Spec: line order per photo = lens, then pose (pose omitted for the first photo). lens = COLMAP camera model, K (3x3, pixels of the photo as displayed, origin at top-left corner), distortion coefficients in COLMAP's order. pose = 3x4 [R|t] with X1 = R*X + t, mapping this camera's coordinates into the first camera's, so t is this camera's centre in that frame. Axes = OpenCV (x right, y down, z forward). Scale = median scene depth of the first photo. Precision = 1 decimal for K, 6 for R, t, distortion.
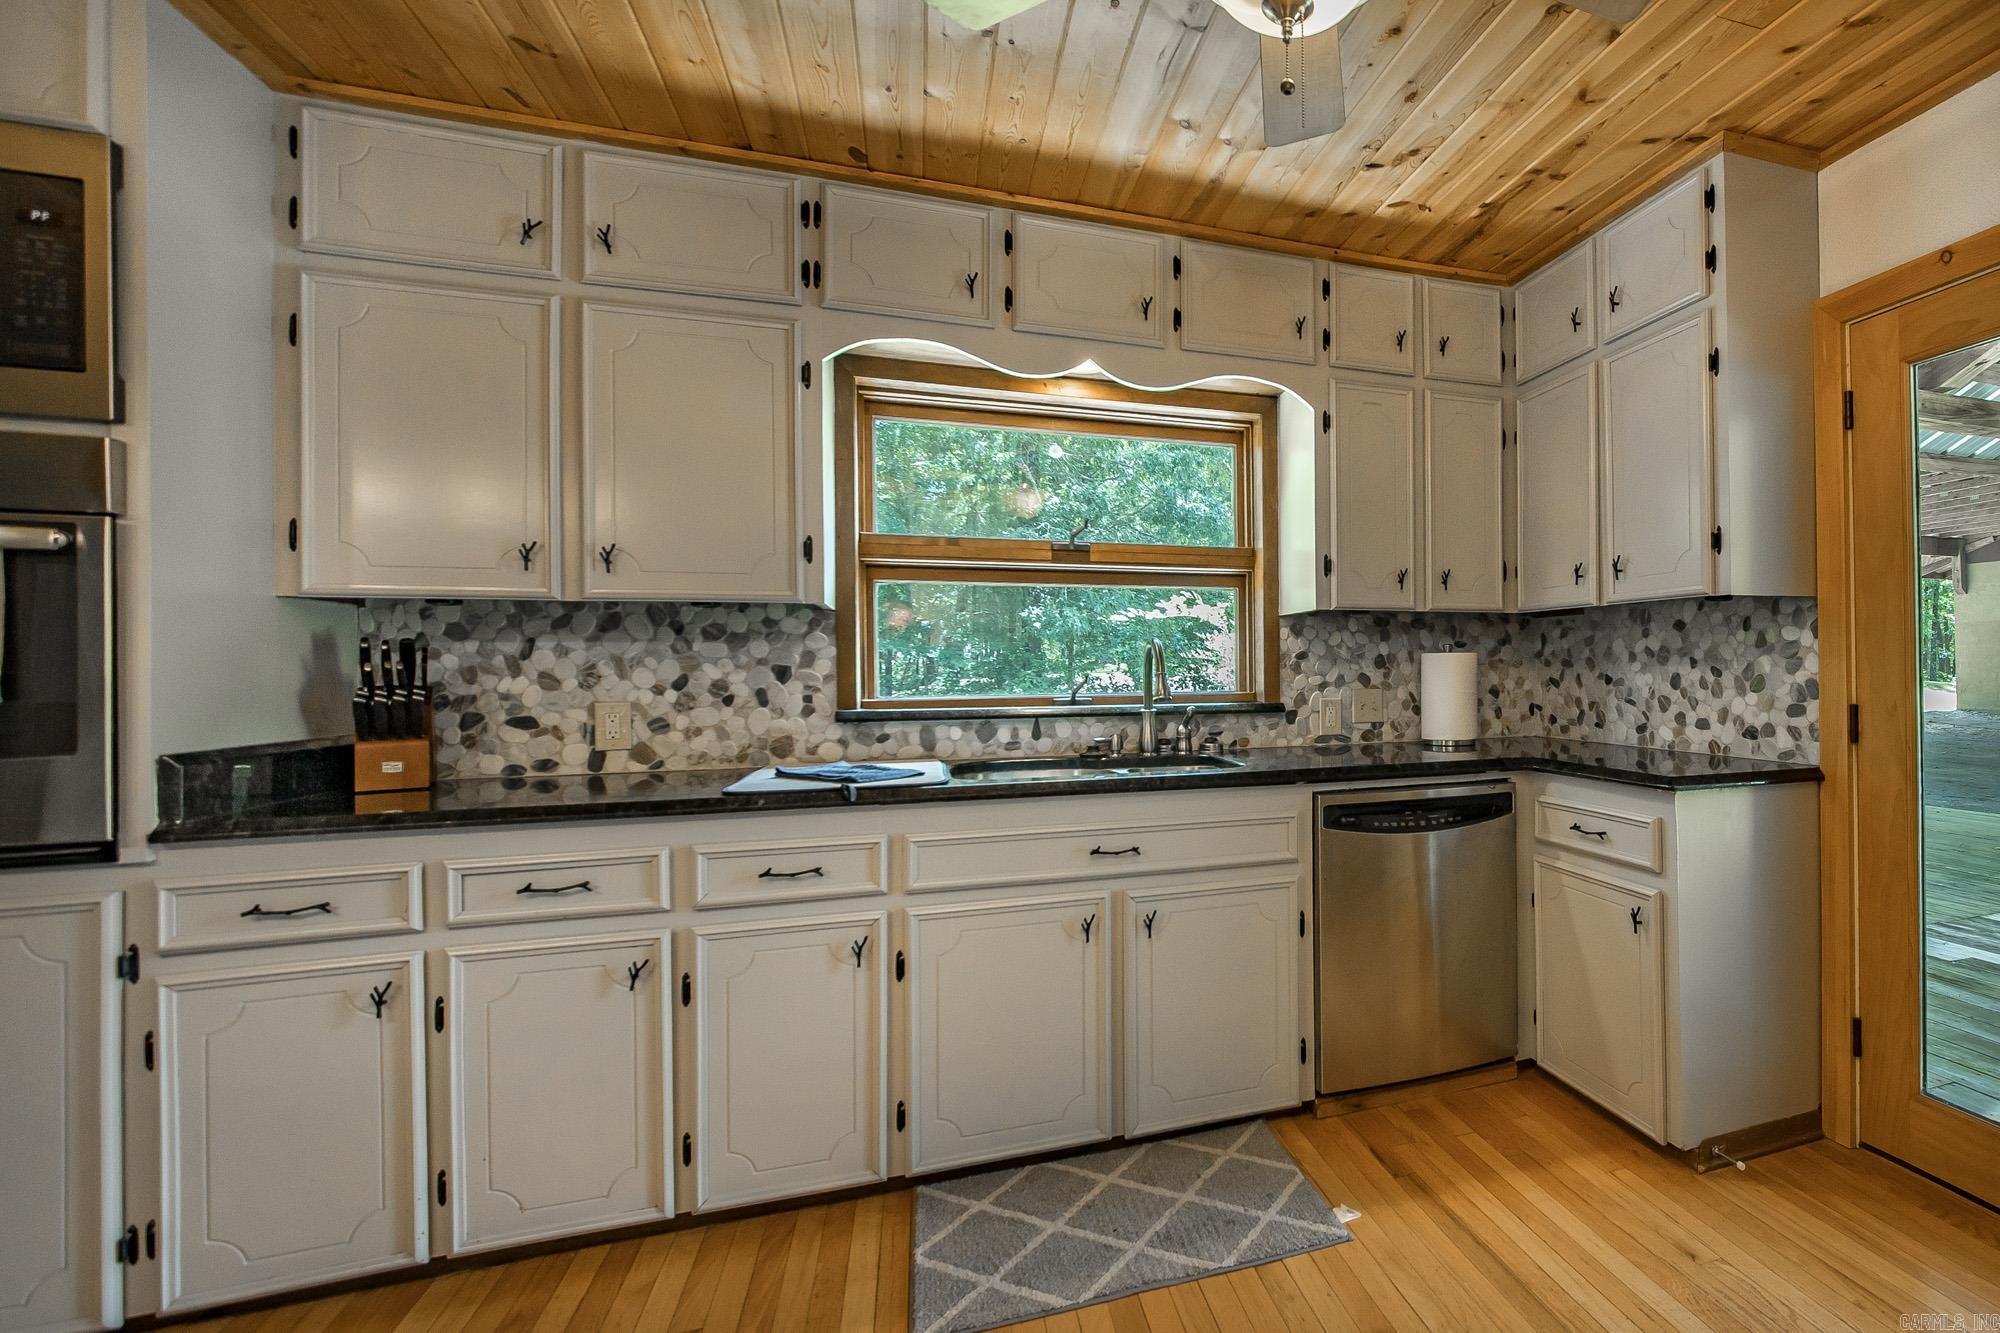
lens RADIAL K [[1024.4, 0, 1114.2], [0, 1024.4, 660.2], [0, 0, 1]] dist [-0.002308, 0.001381]
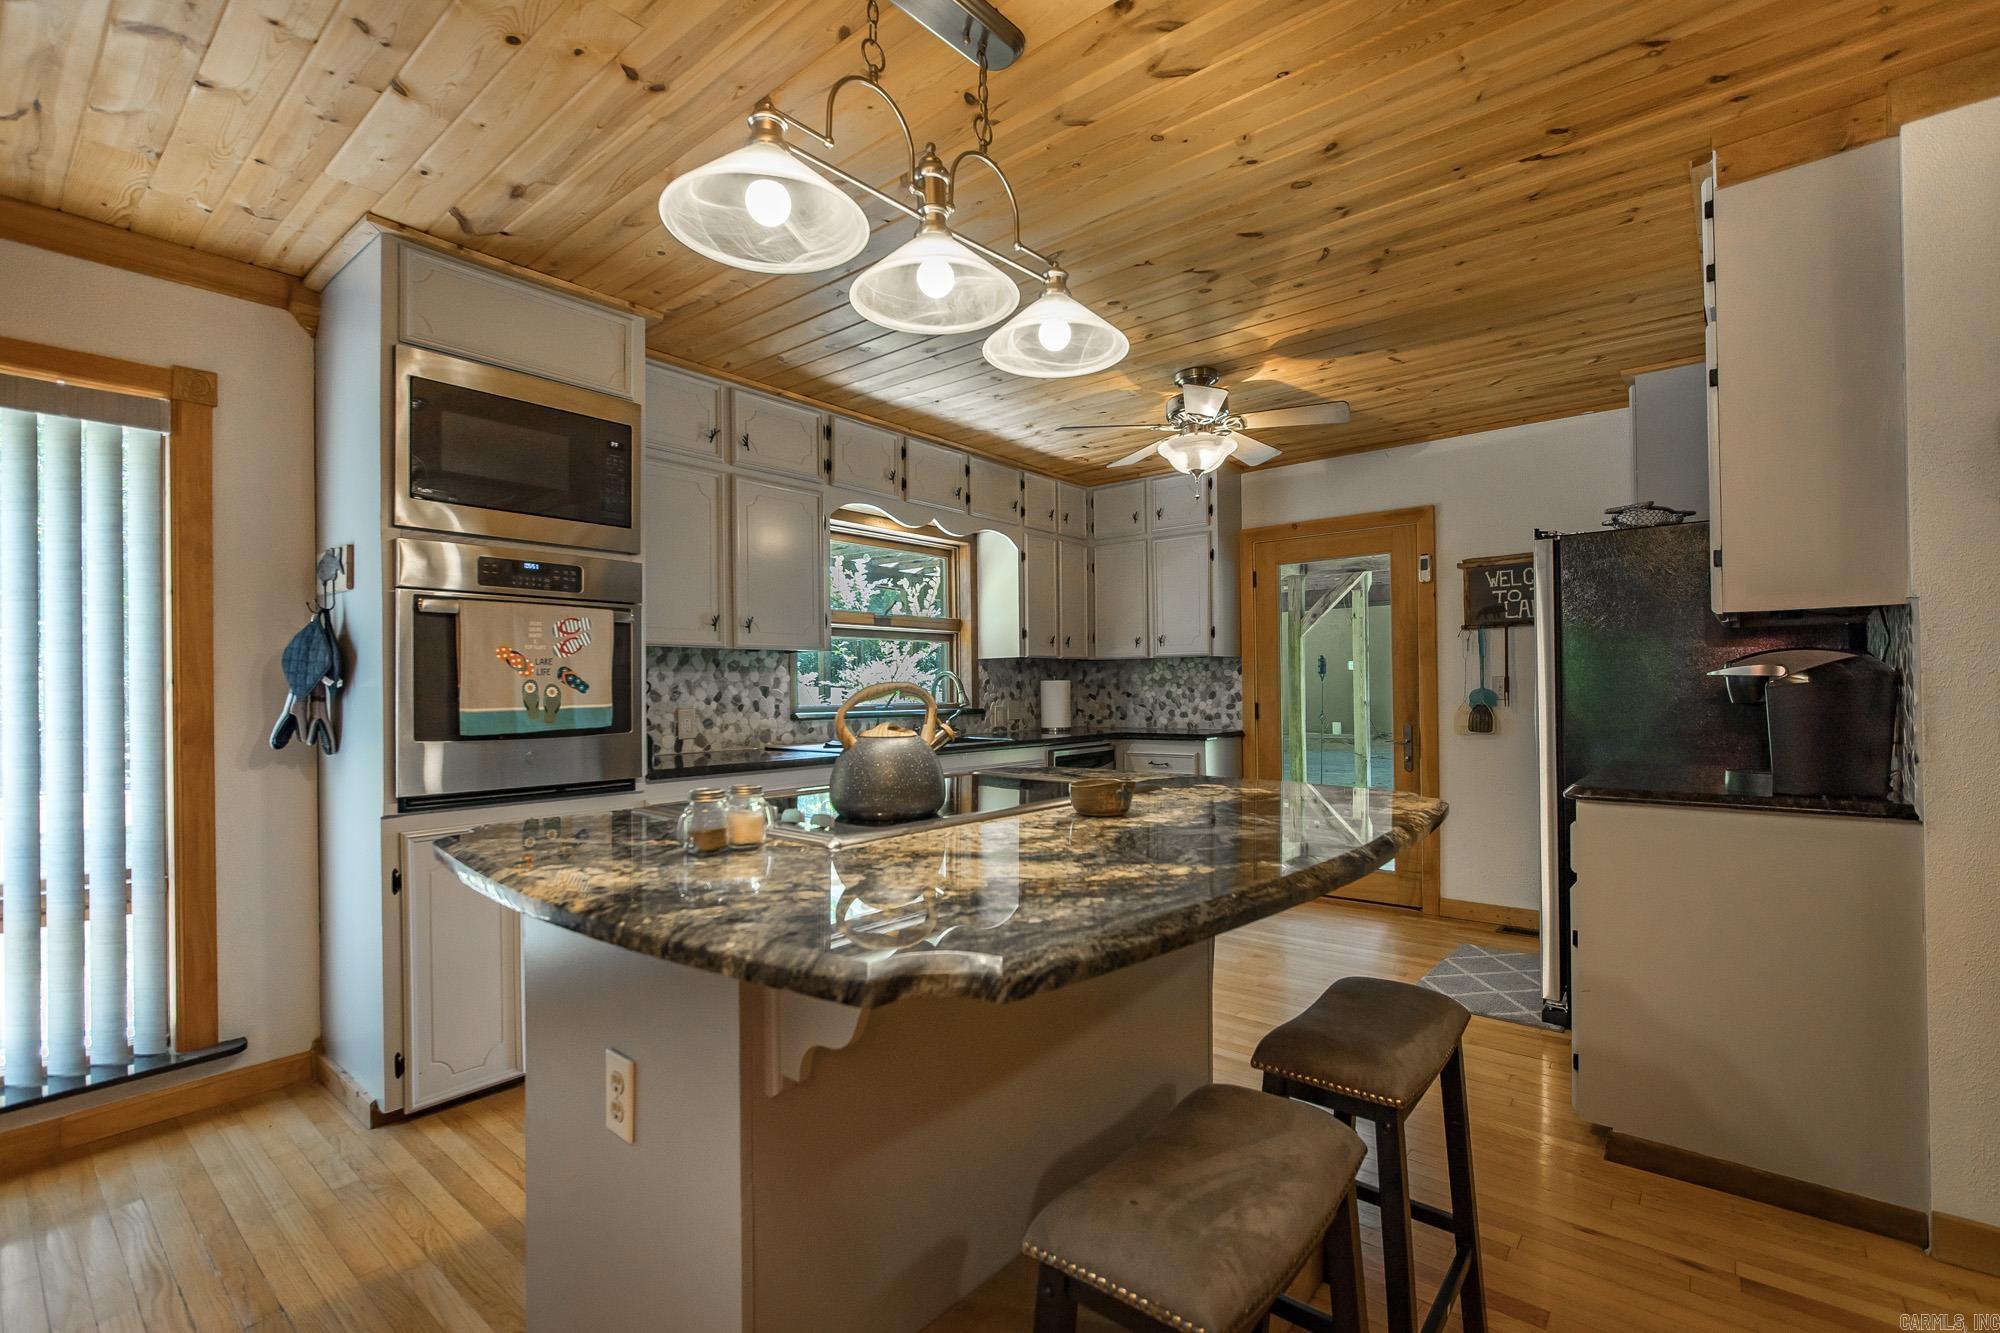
lens RADIAL K [[886.4, 0, 1012.2], [0, 886.4, 678.9], [0, 0, 1]] dist [-0.016839, 0.000055]
pose [[0.865148, 0.004923, 0.501492, -0.697043], [-0.000590, 0.999961, -0.008799, 0.005108], [-0.501516, 0.007317, 0.865117, -0.432630]]
